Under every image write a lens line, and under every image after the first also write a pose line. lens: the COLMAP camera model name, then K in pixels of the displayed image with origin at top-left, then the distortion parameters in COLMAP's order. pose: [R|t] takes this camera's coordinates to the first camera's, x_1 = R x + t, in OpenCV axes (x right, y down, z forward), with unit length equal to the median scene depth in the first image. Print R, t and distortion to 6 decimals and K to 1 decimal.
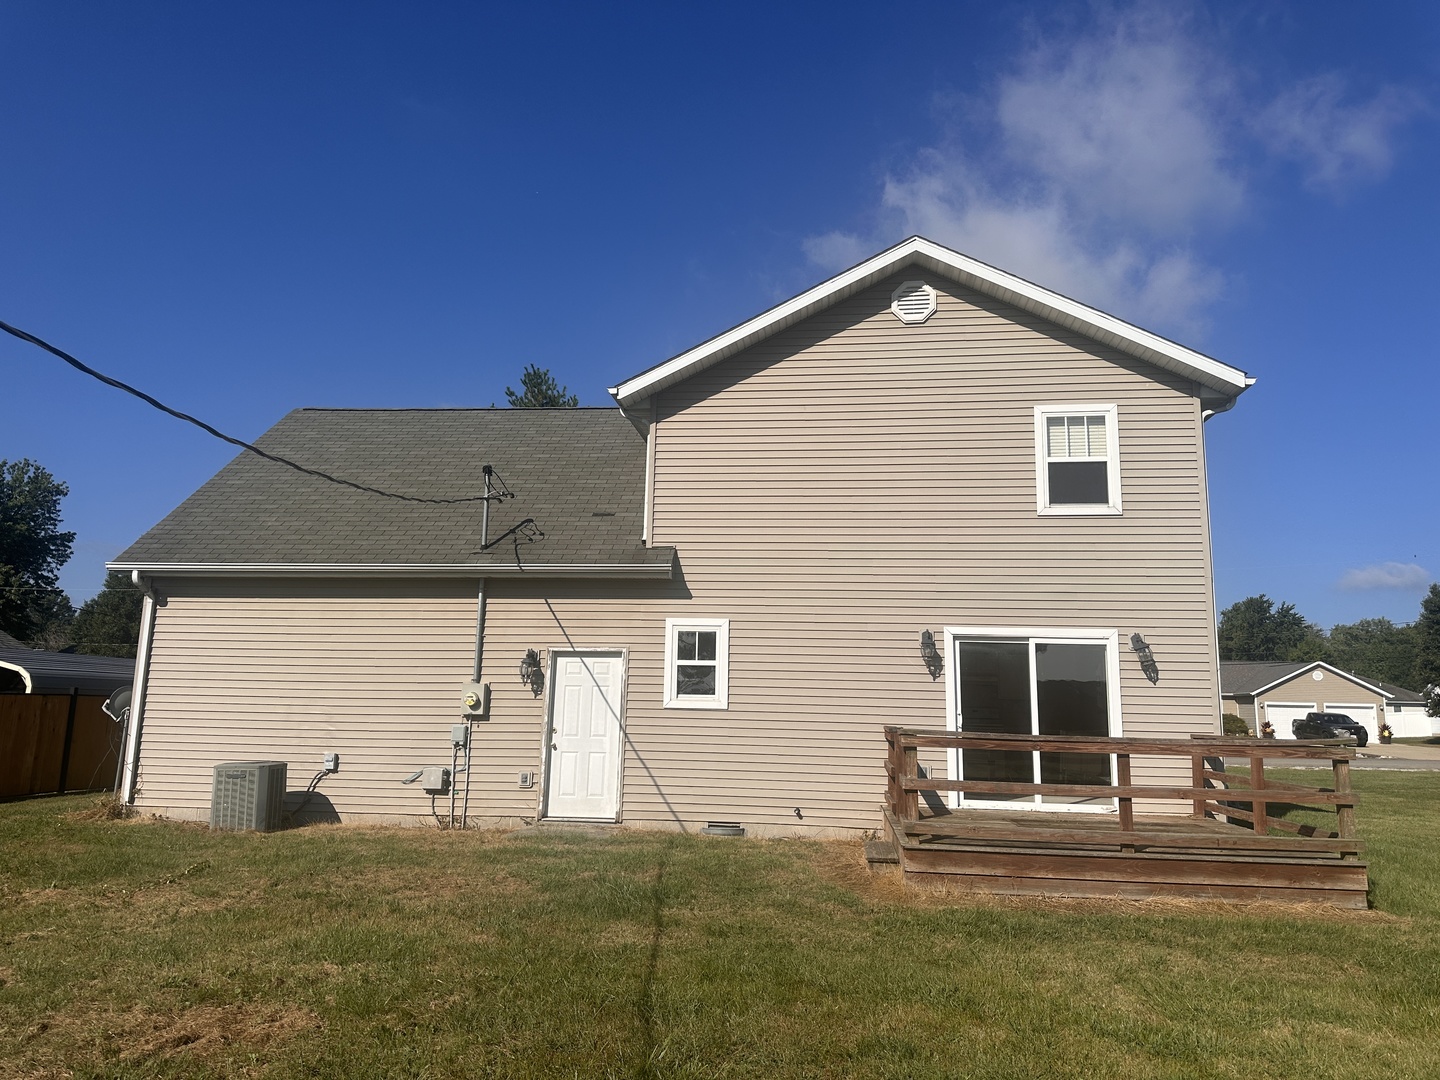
lens RADIAL K [[1022.6, 0, 771.2], [0, 1022.6, 521.3], [0, 0, 1]] dist [0.082723, -0.096854]
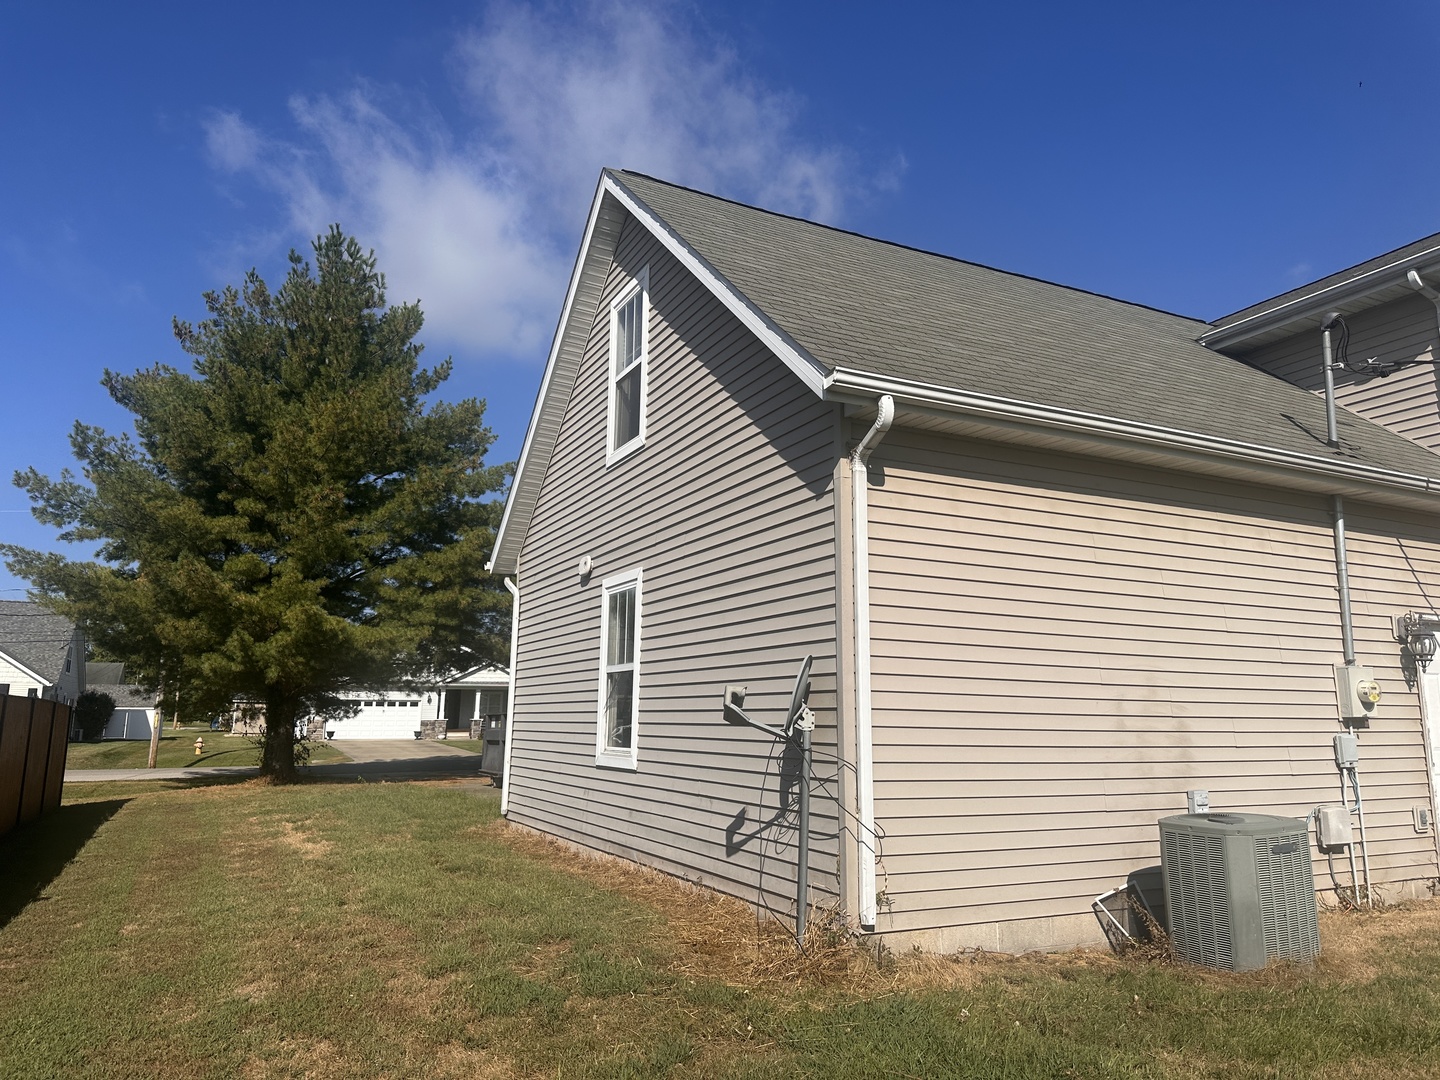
lens RADIAL K [[1022.6, 0, 722.9], [0, 1022.6, 534.1], [0, 0, 1]] dist [0.082723, -0.096854]
pose [[0.837467, 0.089410, 0.539124, -0.946005], [-0.082169, 0.995912, -0.037525, 0.135034], [-0.540275, -0.012874, 0.841390, 0.694602]]
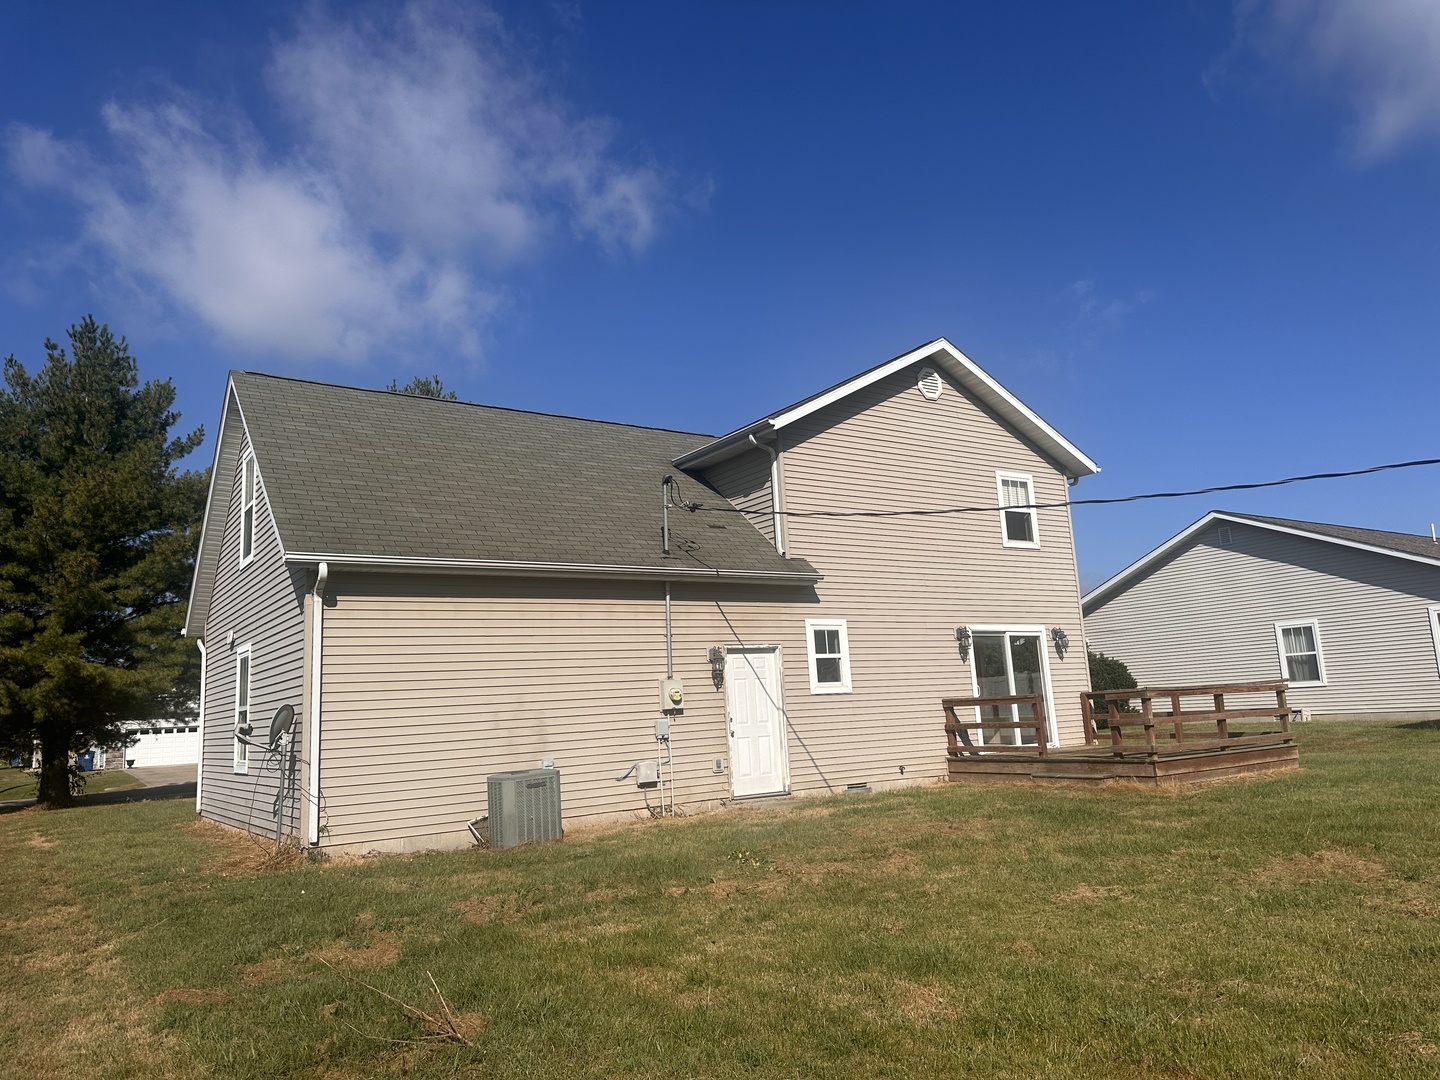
lens RADIAL K [[1022.6, 0, 734.0], [0, 1022.6, 537.5], [0, 0, 1]] dist [0.082723, -0.096854]
pose [[0.753108, 0.052950, 0.655763, -0.950925], [-0.037890, 0.998592, -0.037118, 0.047711], [-0.656805, 0.003108, 0.754054, 0.161292]]
